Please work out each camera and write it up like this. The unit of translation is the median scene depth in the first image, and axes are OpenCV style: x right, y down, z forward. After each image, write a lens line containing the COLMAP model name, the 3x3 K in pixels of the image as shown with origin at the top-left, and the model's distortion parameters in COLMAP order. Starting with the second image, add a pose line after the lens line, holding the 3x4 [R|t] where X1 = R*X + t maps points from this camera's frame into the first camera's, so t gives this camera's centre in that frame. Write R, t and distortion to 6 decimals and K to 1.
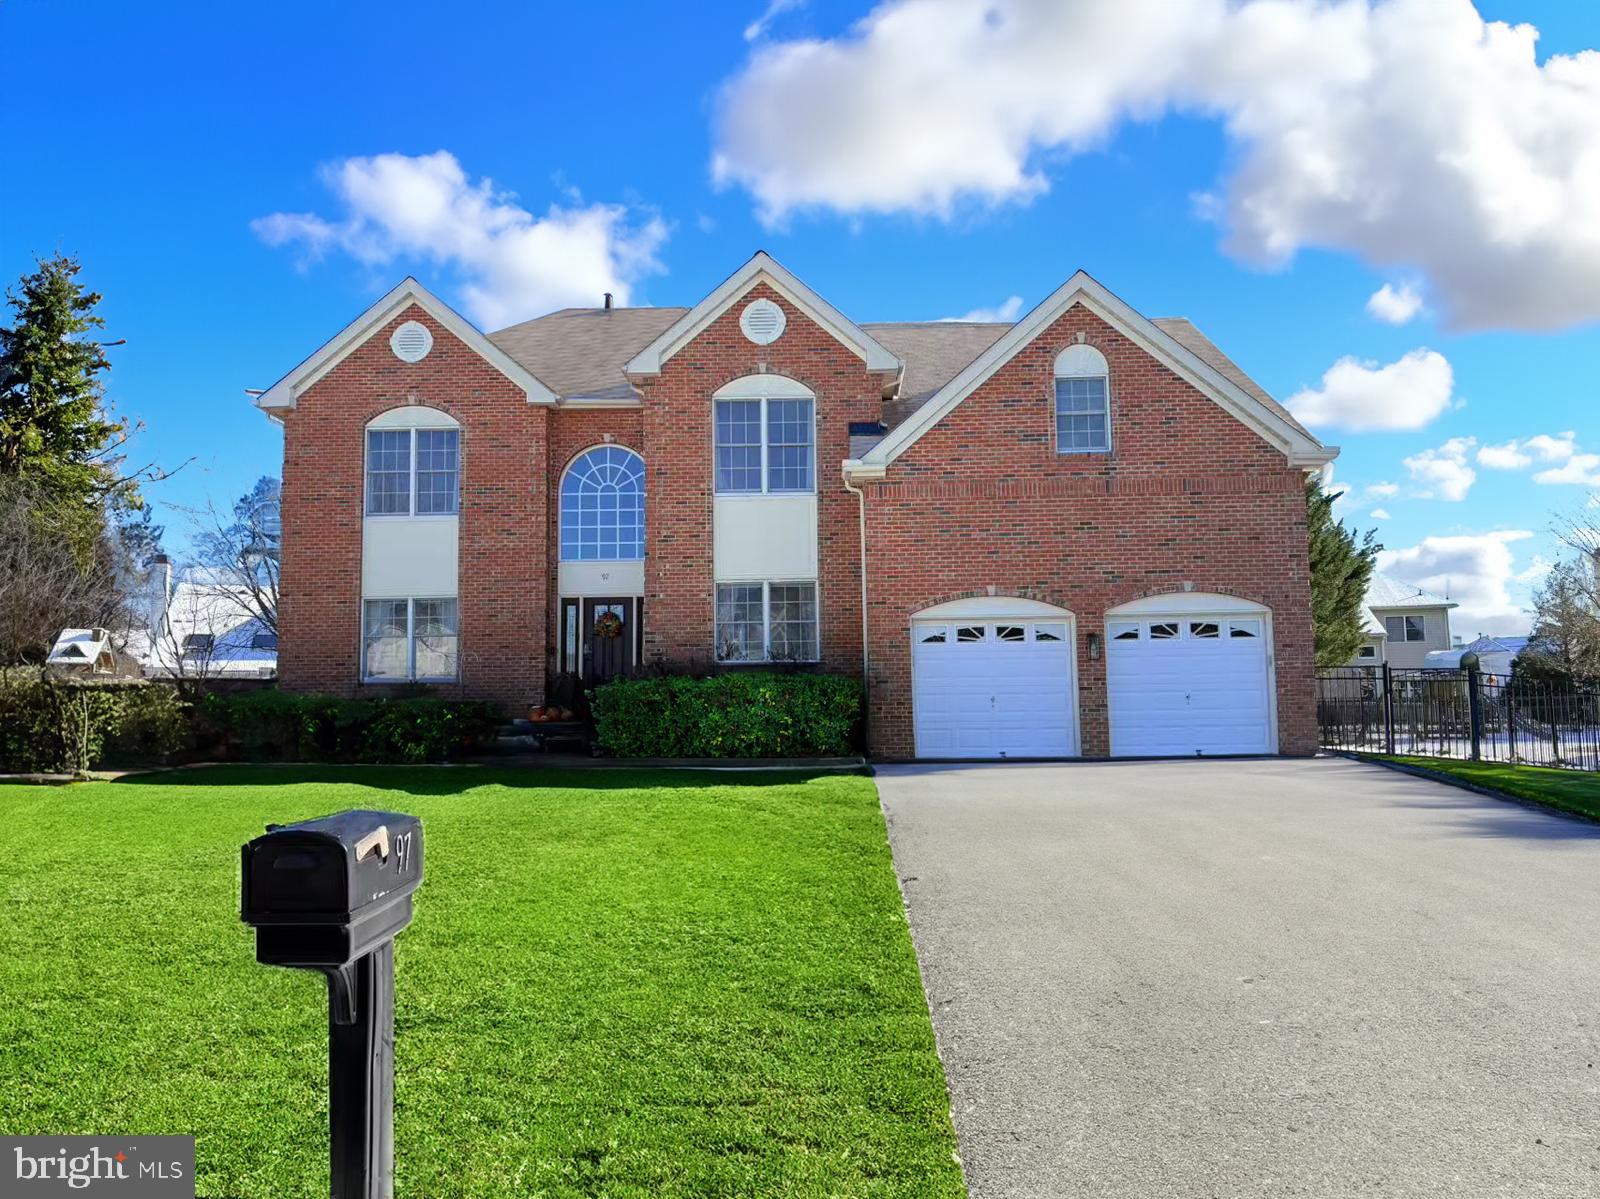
lens RADIAL K [[1220.7, 0, 803.6], [0, 1220.7, 591.5], [0, 0, 1]] dist [0.056221, -0.054846]
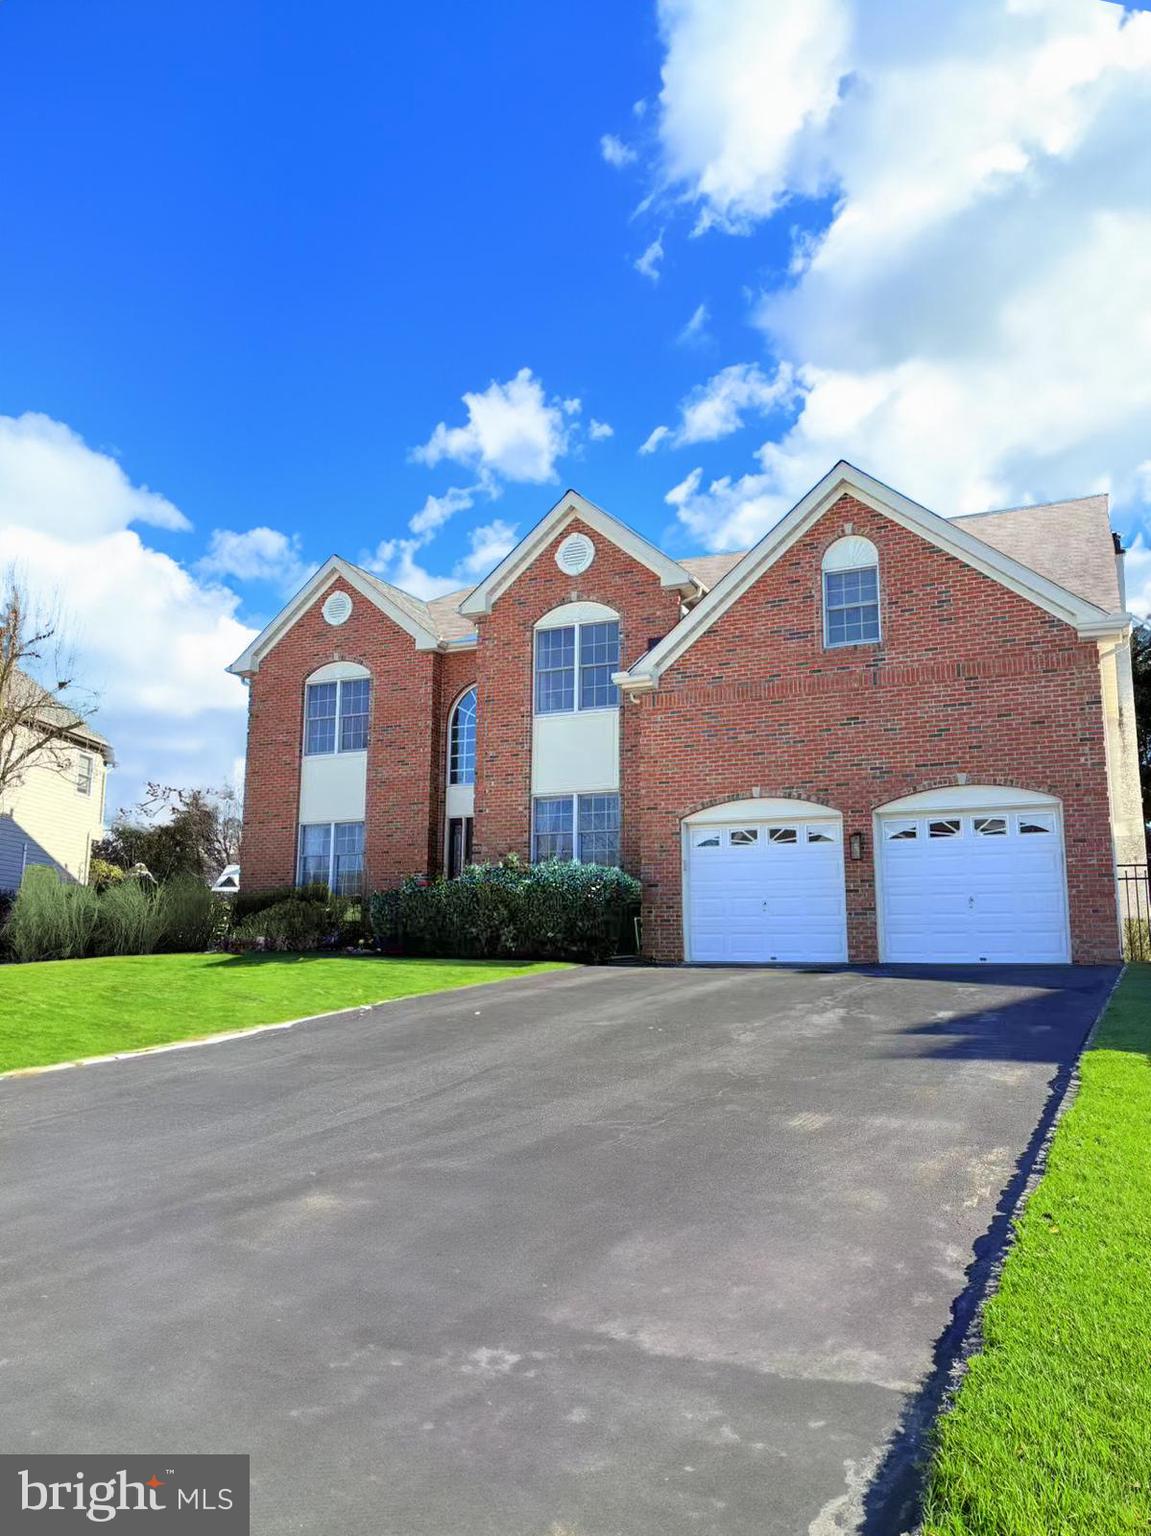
lens RADIAL K [[1171.9, 0, 575.5], [0, 1171.9, 768.0], [0, 0, 1]] dist [0.056221, -0.054846]
pose [[0.911848, -0.049008, -0.407591, 0.398506], [0.022007, 0.997257, -0.070674, 0.042607], [0.409937, 0.055474, 0.910425, 0.073035]]
